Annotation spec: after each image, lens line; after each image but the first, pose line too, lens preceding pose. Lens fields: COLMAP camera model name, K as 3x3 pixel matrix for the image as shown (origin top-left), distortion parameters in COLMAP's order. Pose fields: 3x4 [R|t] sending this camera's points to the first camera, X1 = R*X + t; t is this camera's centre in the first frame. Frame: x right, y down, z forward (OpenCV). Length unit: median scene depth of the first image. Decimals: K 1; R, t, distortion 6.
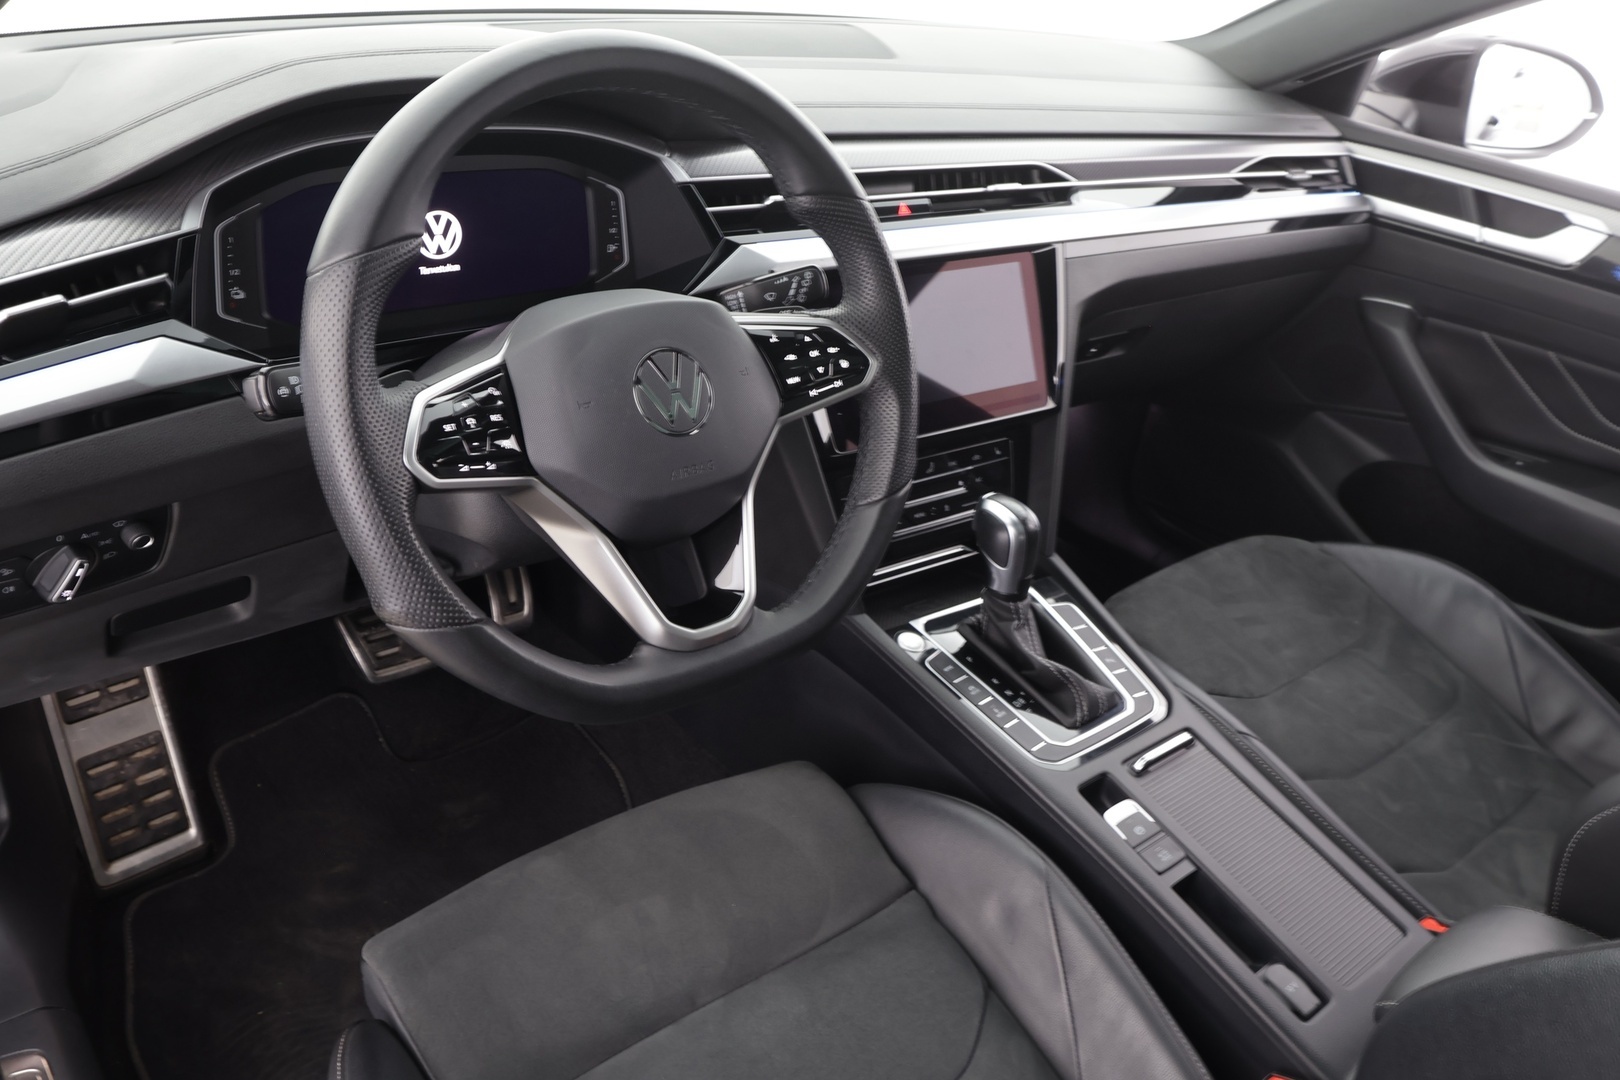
lens RADIAL K [[1281.0, 0, 810.0], [0, 1281.0, 540.0], [0, 0, 1]] dist [0.005079, 0.006608]
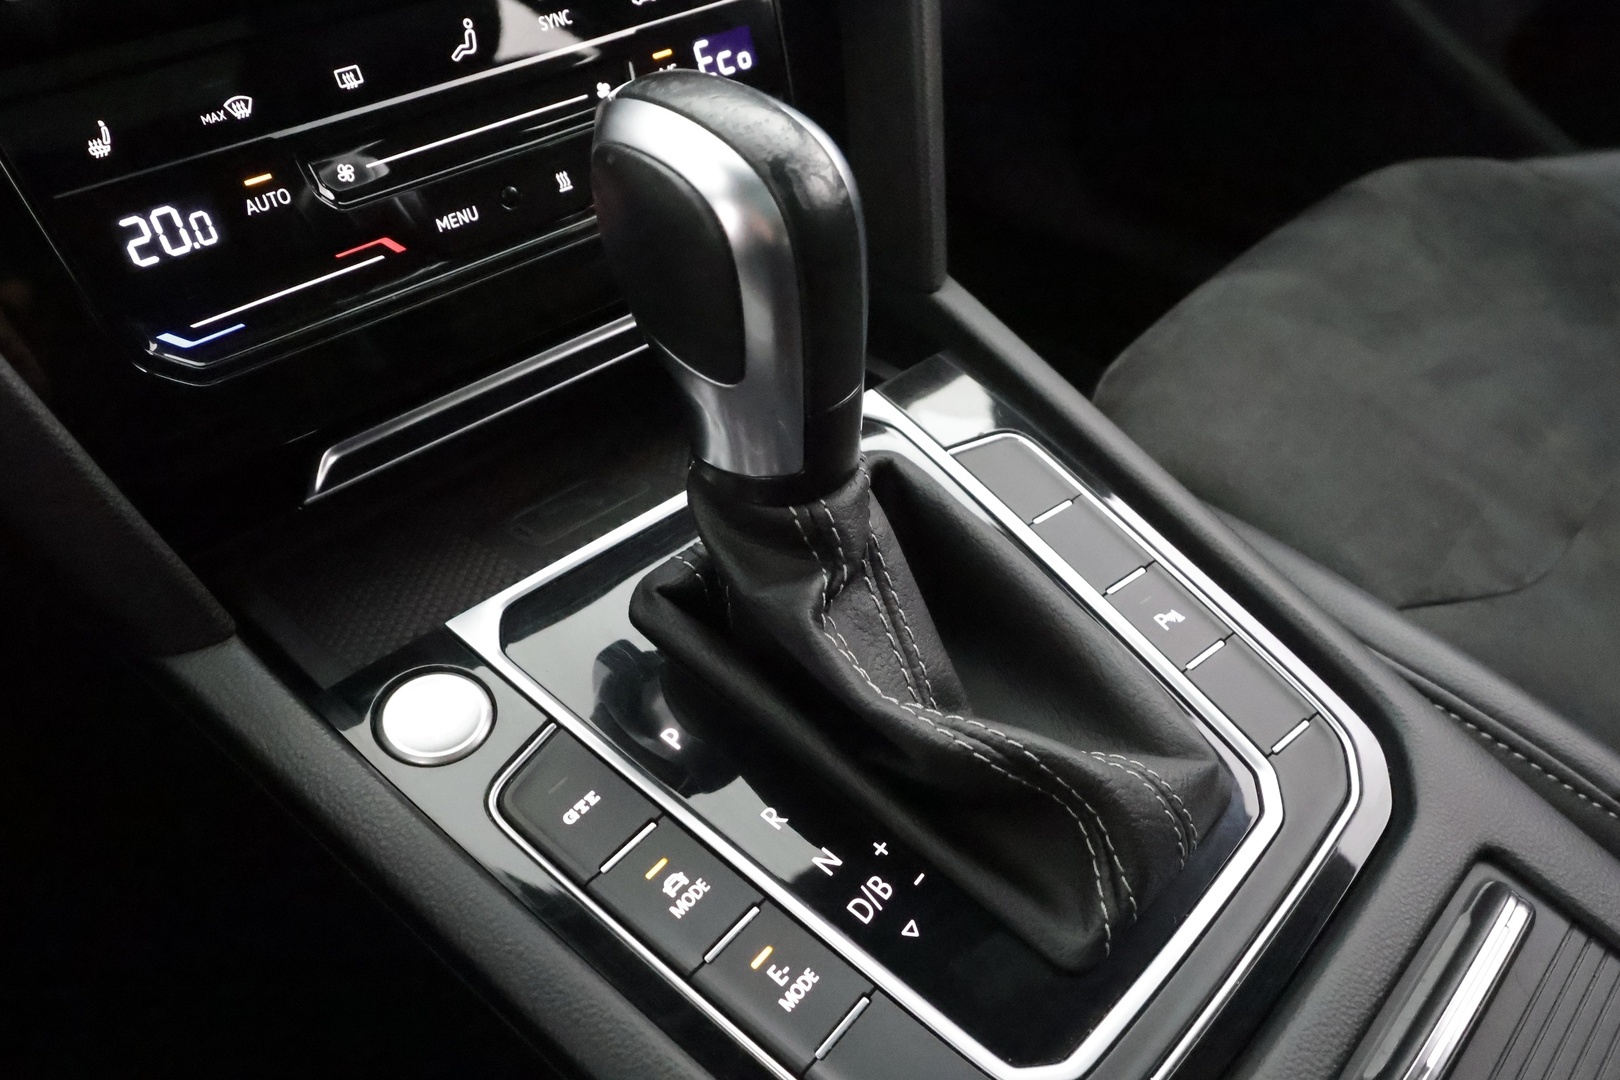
lens RADIAL K [[1321.8, 0, 810.0], [0, 1321.8, 540.0], [0, 0, 1]] dist [0.001233, 0.005162]
pose [[0.986033, -0.160205, 0.045542, 0.147621], [0.148547, 0.969581, 0.194543, 0.003787], [-0.075324, -0.185061, 0.979836, 0.738838]]
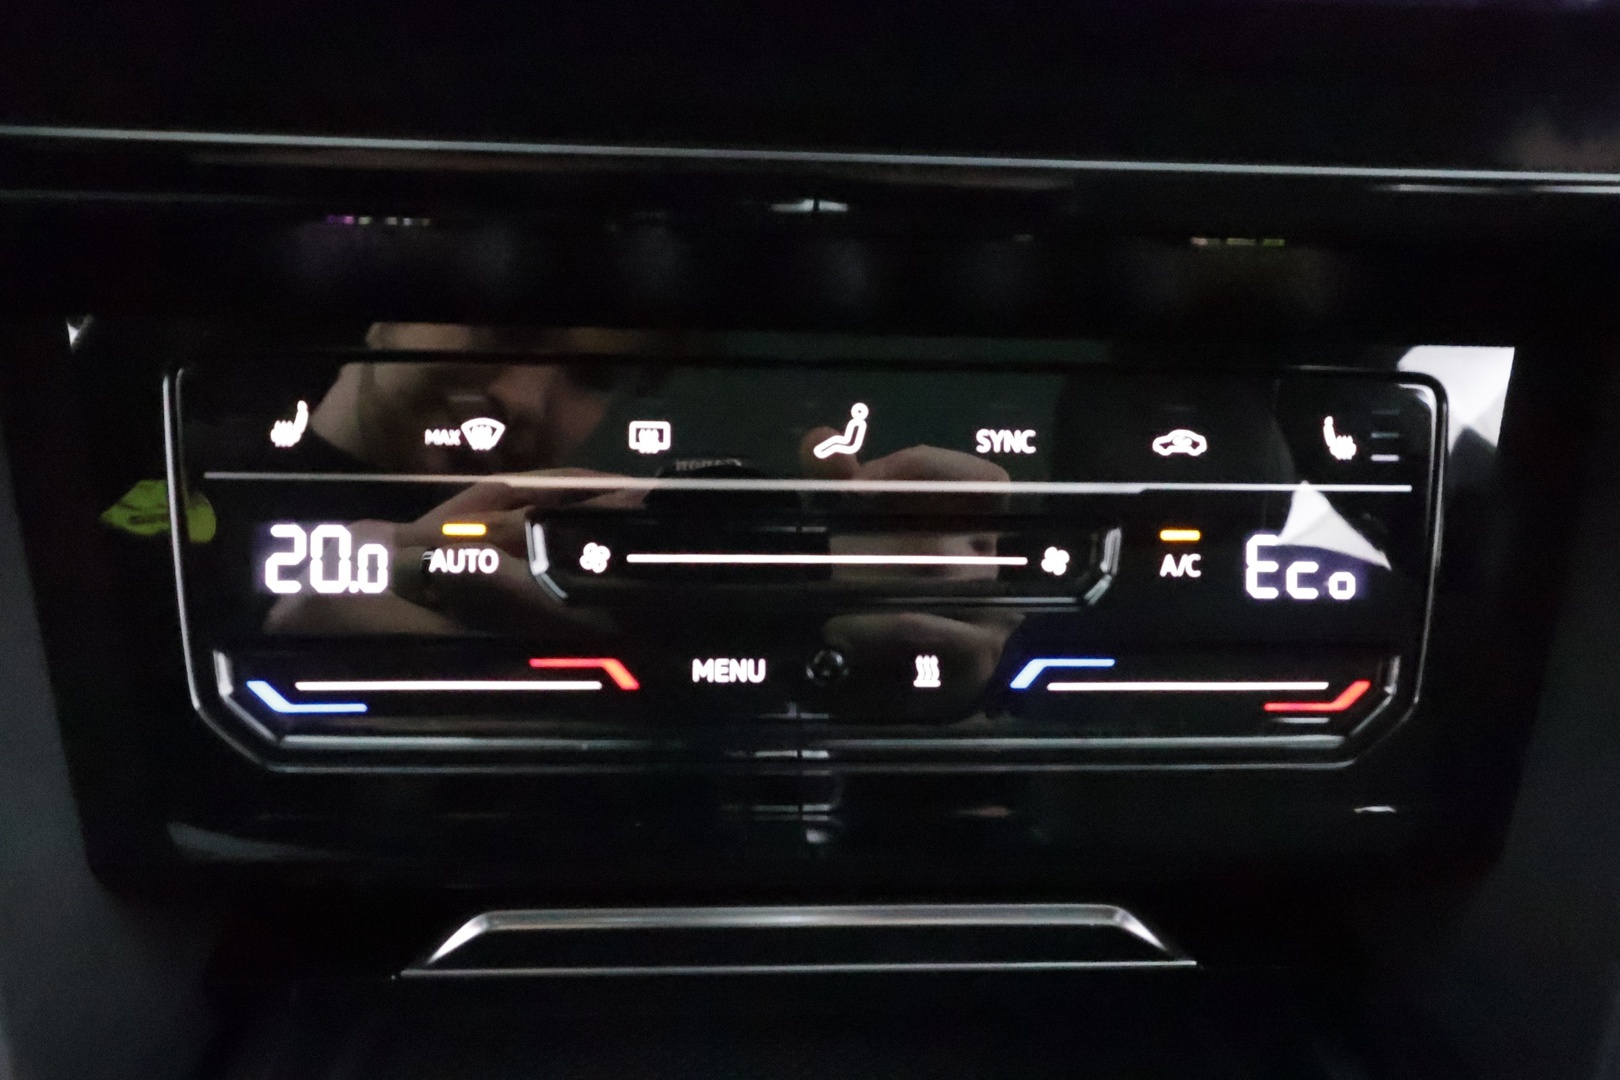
lens RADIAL K [[1321.8, 0, 810.0], [0, 1321.8, 540.0], [0, 0, 1]] dist [0.001233, 0.005162]
pose [[0.839887, 0.123788, -0.528456, 0.206320], [-0.215145, 0.969816, -0.114761, -0.019725], [0.498299, 0.210082, 0.841168, 0.893871]]
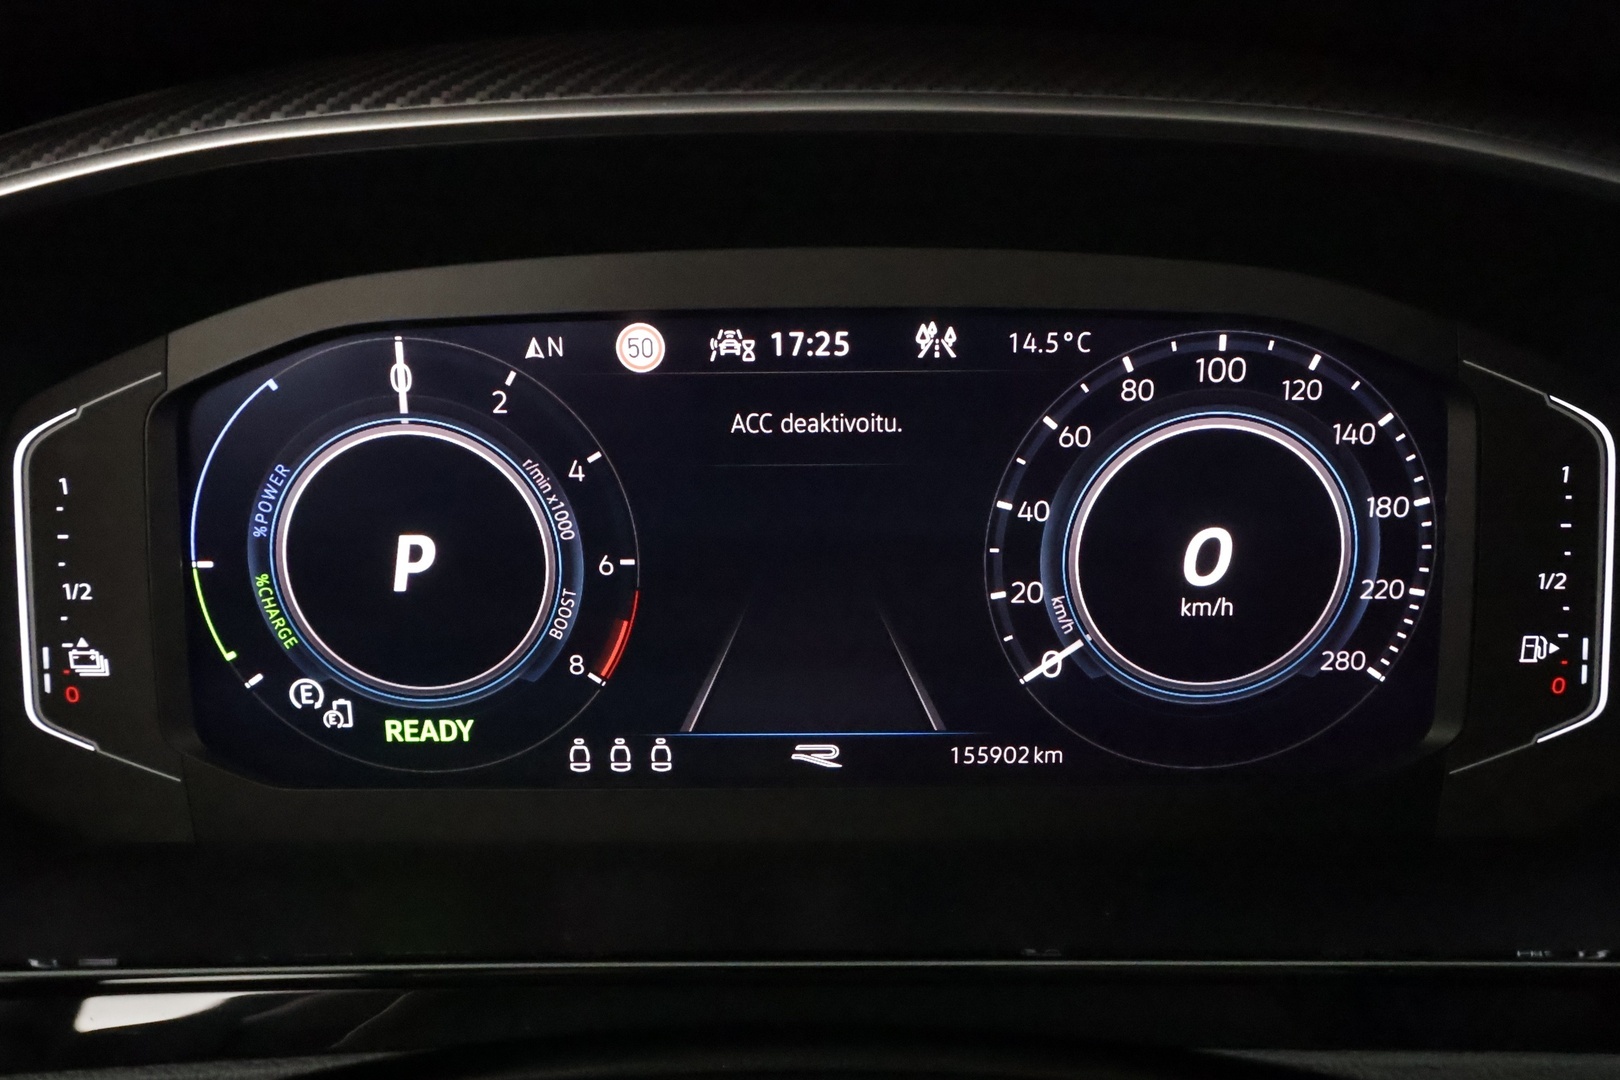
lens RADIAL K [[1321.8, 0, 810.0], [0, 1321.8, 540.0], [0, 0, 1]] dist [0.001233, 0.005162]
pose [[0.758207, 0.077586, -0.647381, -0.091036], [-0.234261, 0.959012, -0.159431, -0.162620], [0.608477, 0.272538, 0.745305, 0.670395]]
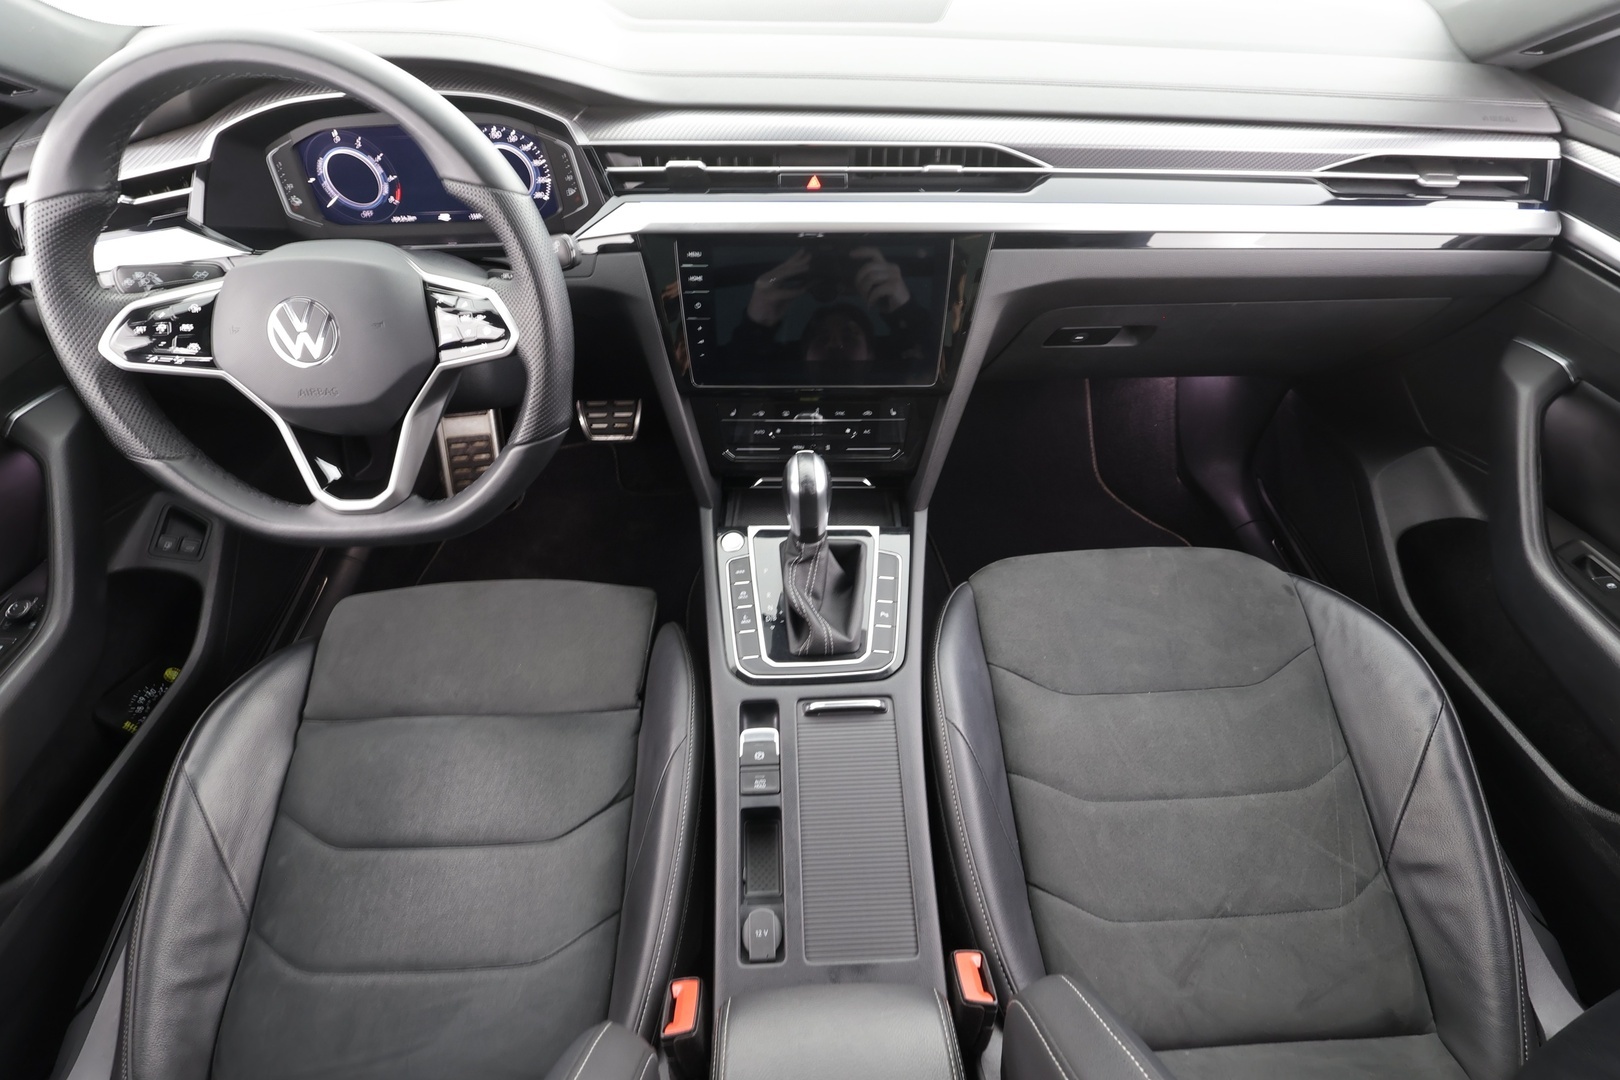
lens RADIAL K [[755.3, 0, 810.0], [0, 755.3, 540.0], [0, 0, 1]] dist [-0.001325, -0.000844]
pose [[0.788847, 0.357862, -0.499655, 0.523755], [-0.209832, 0.920961, 0.328330, -0.190663], [0.577660, -0.154158, 0.801588, 0.430363]]
